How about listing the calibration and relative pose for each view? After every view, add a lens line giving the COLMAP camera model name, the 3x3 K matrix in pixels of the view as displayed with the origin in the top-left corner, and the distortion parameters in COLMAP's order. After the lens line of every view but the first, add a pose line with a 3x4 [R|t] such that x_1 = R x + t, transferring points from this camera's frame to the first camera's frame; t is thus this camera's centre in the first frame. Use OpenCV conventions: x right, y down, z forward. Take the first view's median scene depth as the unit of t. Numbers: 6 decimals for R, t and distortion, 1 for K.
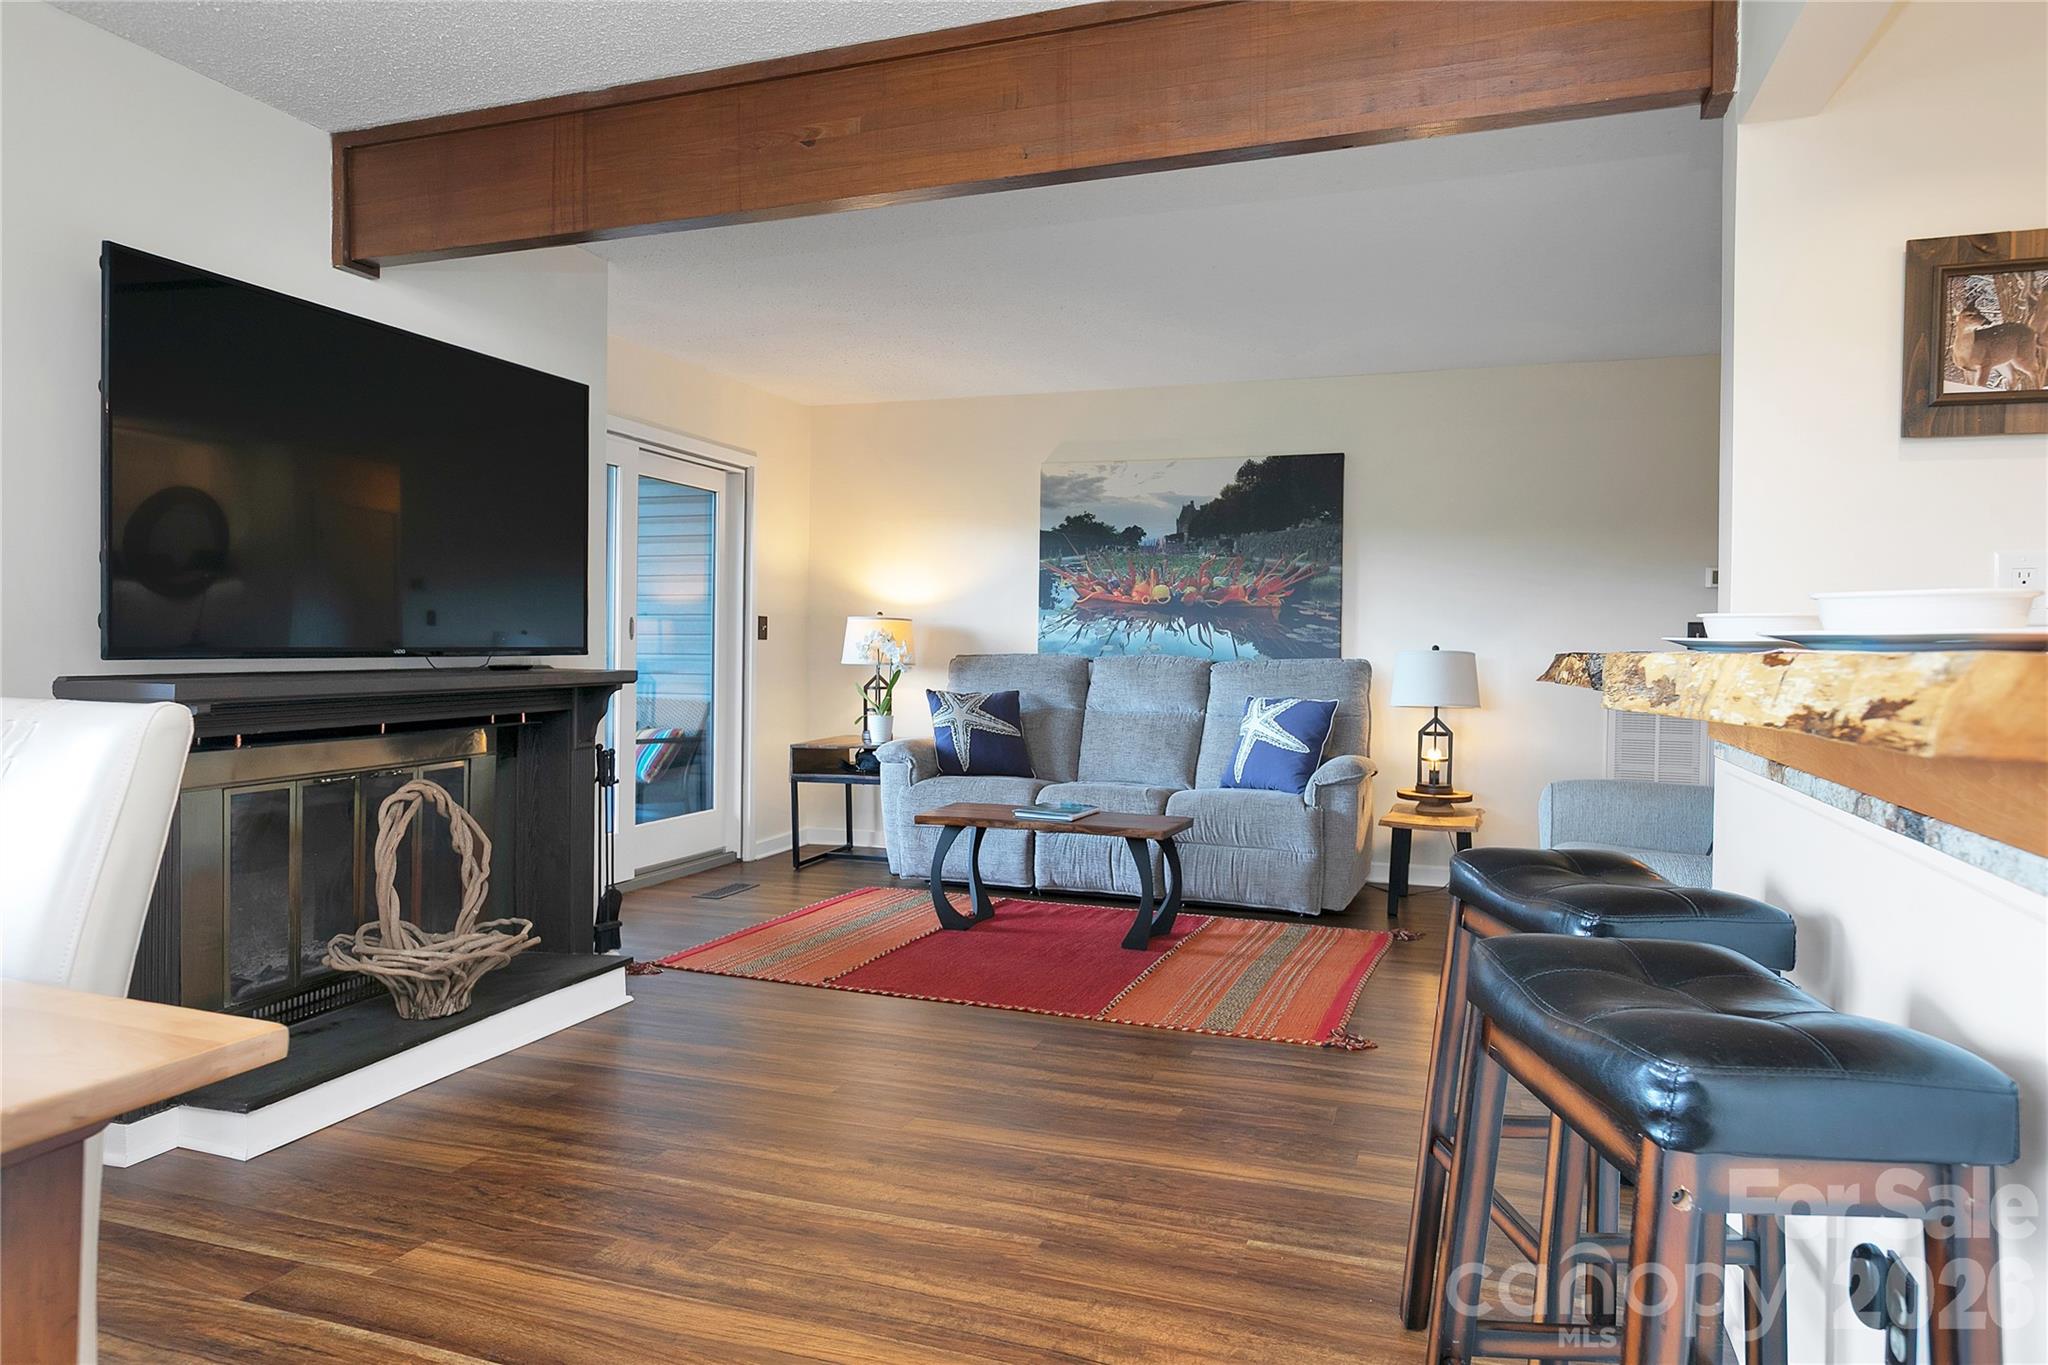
lens RADIAL K [[1225.9, 0, 1028.7], [0, 1225.9, 666.7], [0, 0, 1]] dist [-0.008518, -0.001447]
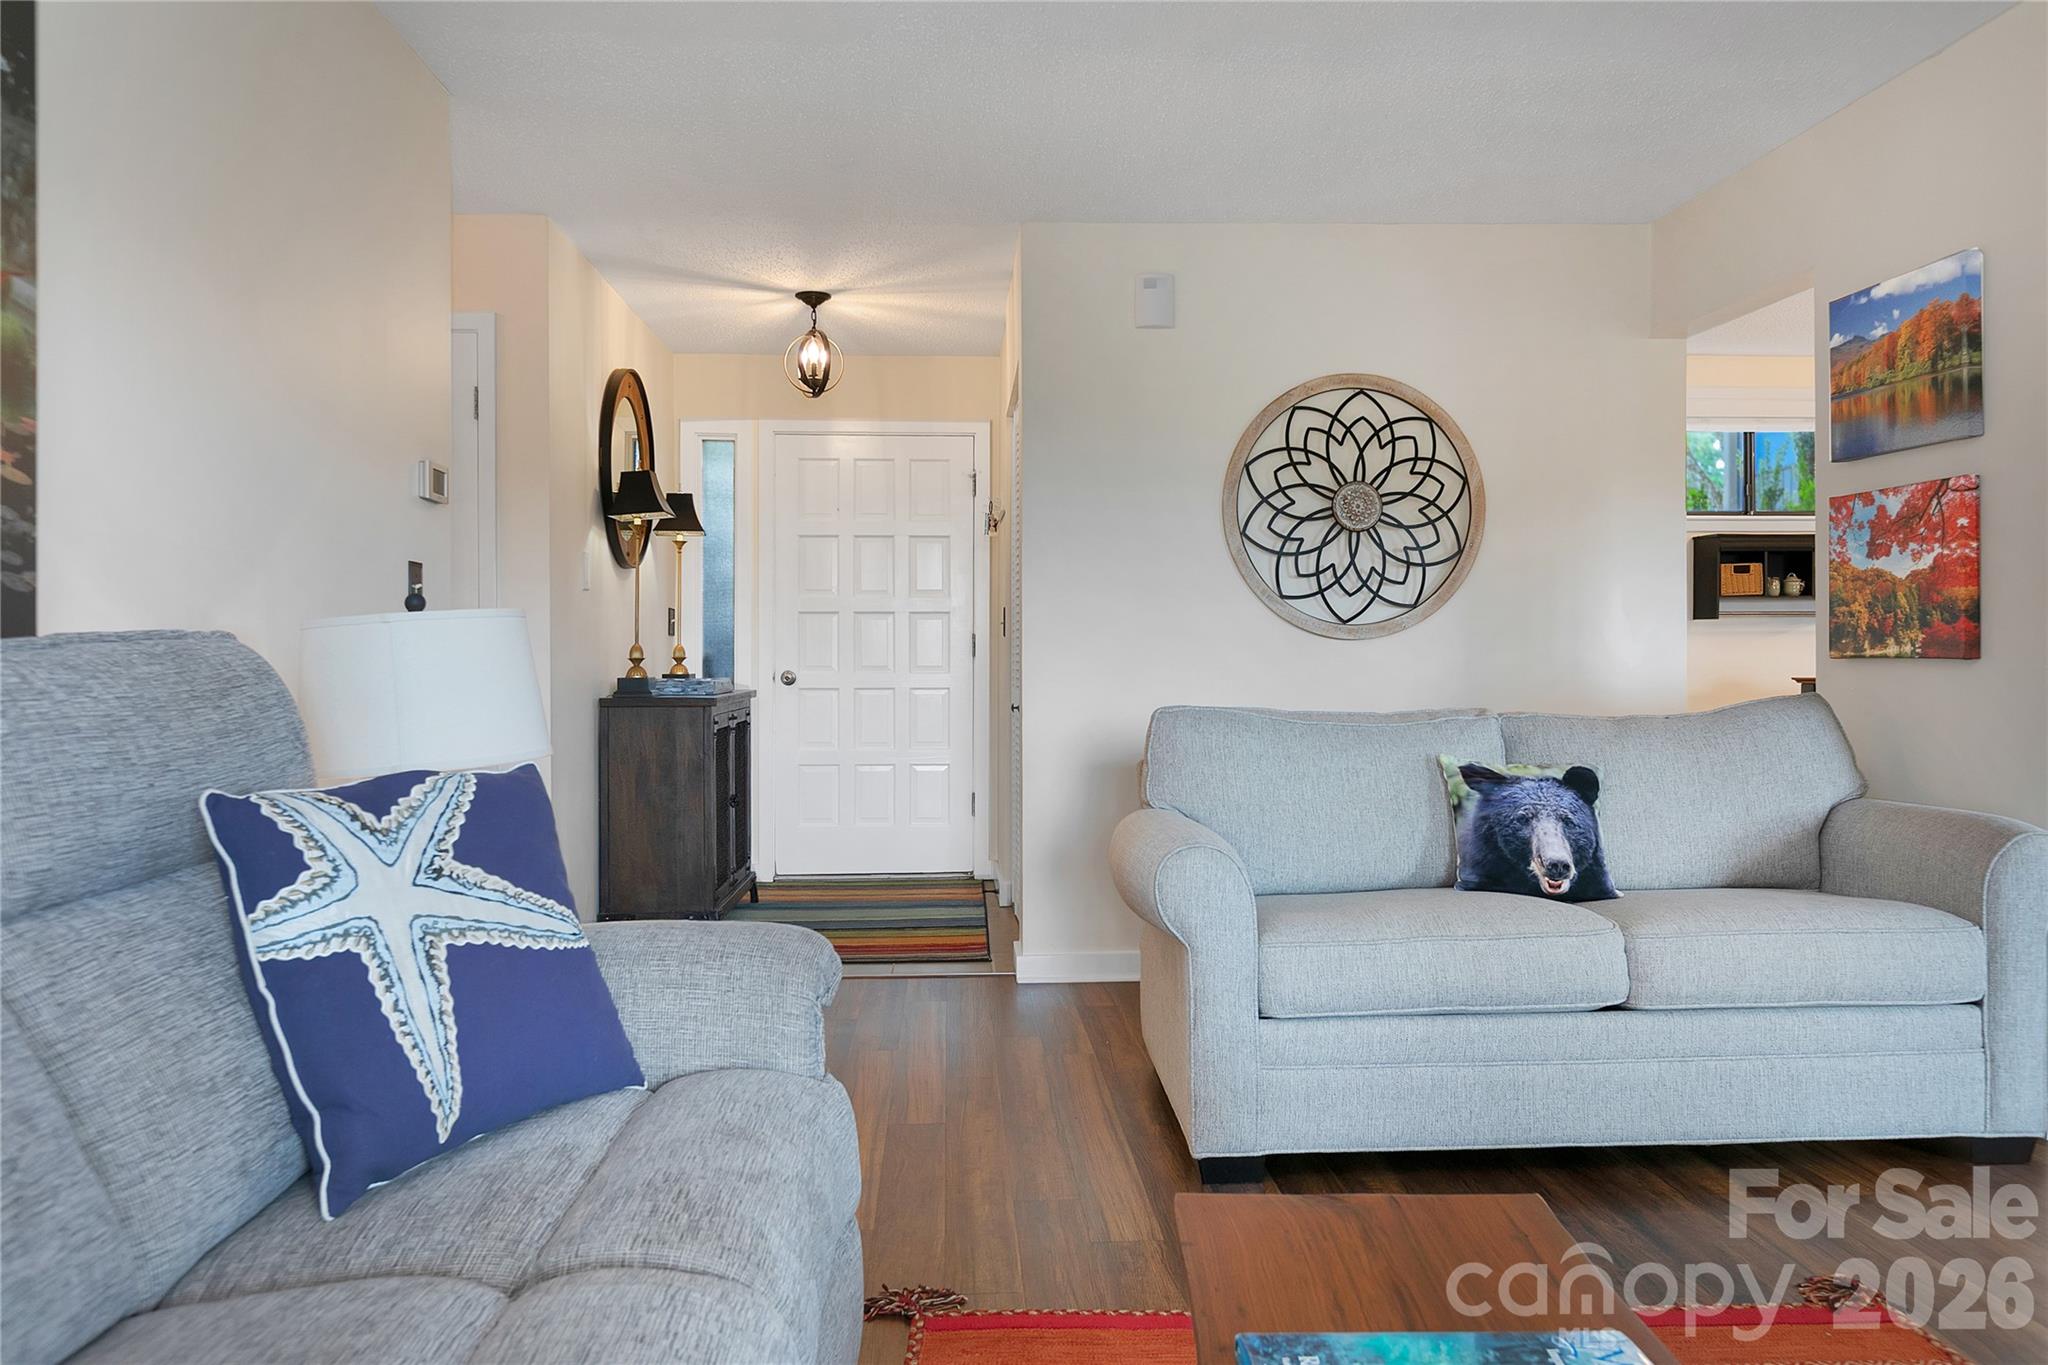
lens RADIAL K [[1483.9, 0, 1038.3], [0, 1483.9, 661.8], [0, 0, 1]] dist [0.014201, -0.017897]
pose [[-0.387844, -0.016761, 0.921573, -0.141383], [0.008804, 0.999722, 0.021887, -0.005219], [-0.921683, 0.016602, -0.387589, 1.000373]]
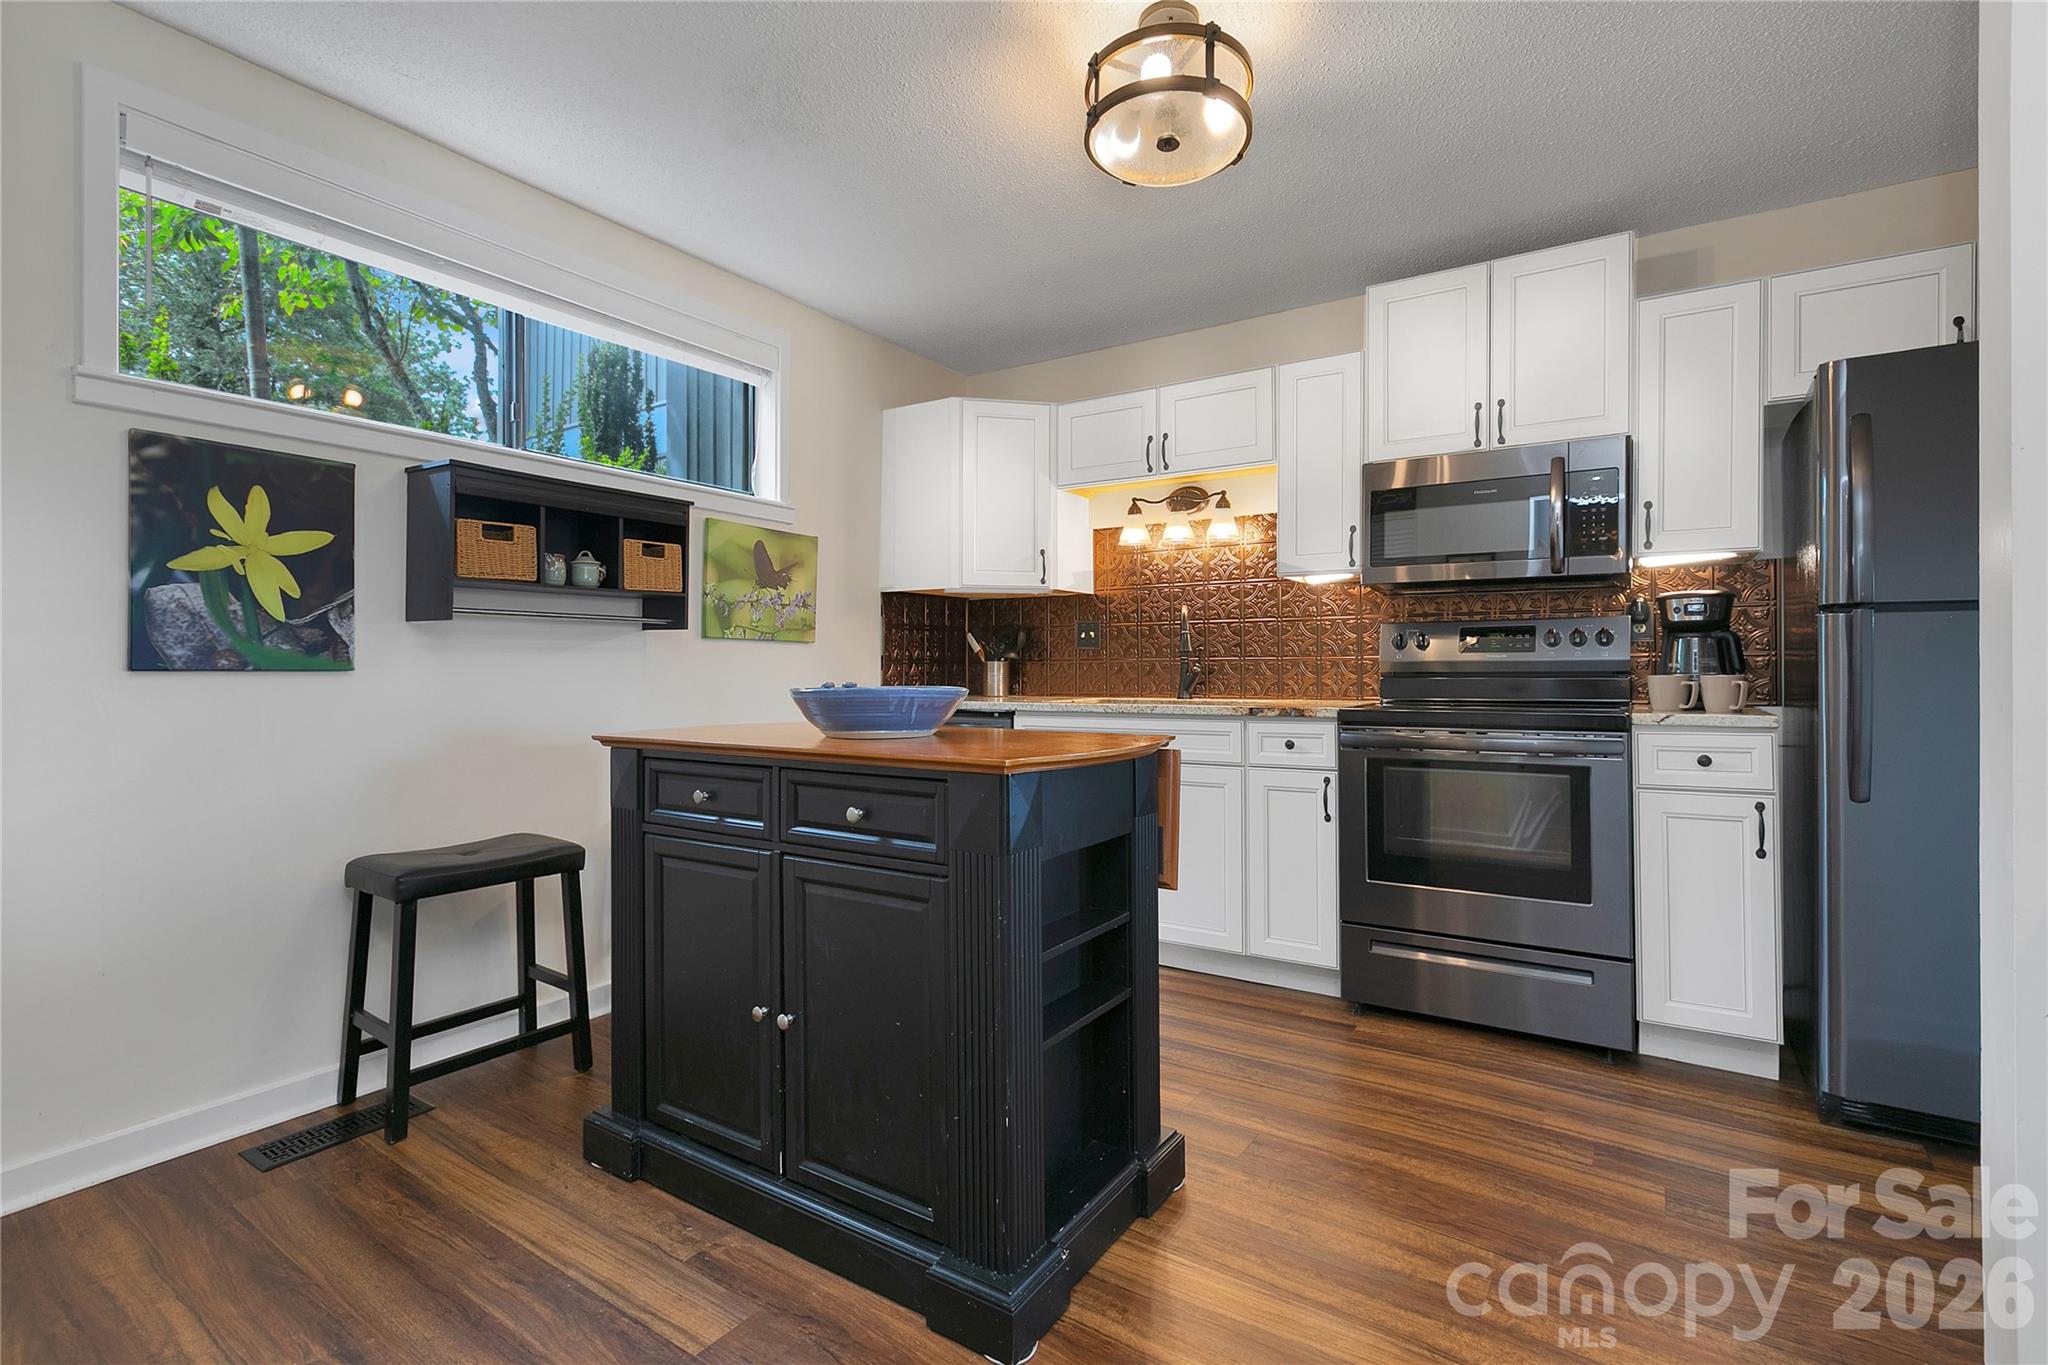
lens RADIAL K [[920.4, 0, 1030.5], [0, 920.4, 664.6], [0, 0, 1]] dist [0.000960, 0.000353]
pose [[-0.970626, -0.016486, 0.240029, 0.446521], [-0.013571, 0.999813, 0.013794, 0.002148], [-0.240212, 0.010131, -0.970668, 0.316256]]
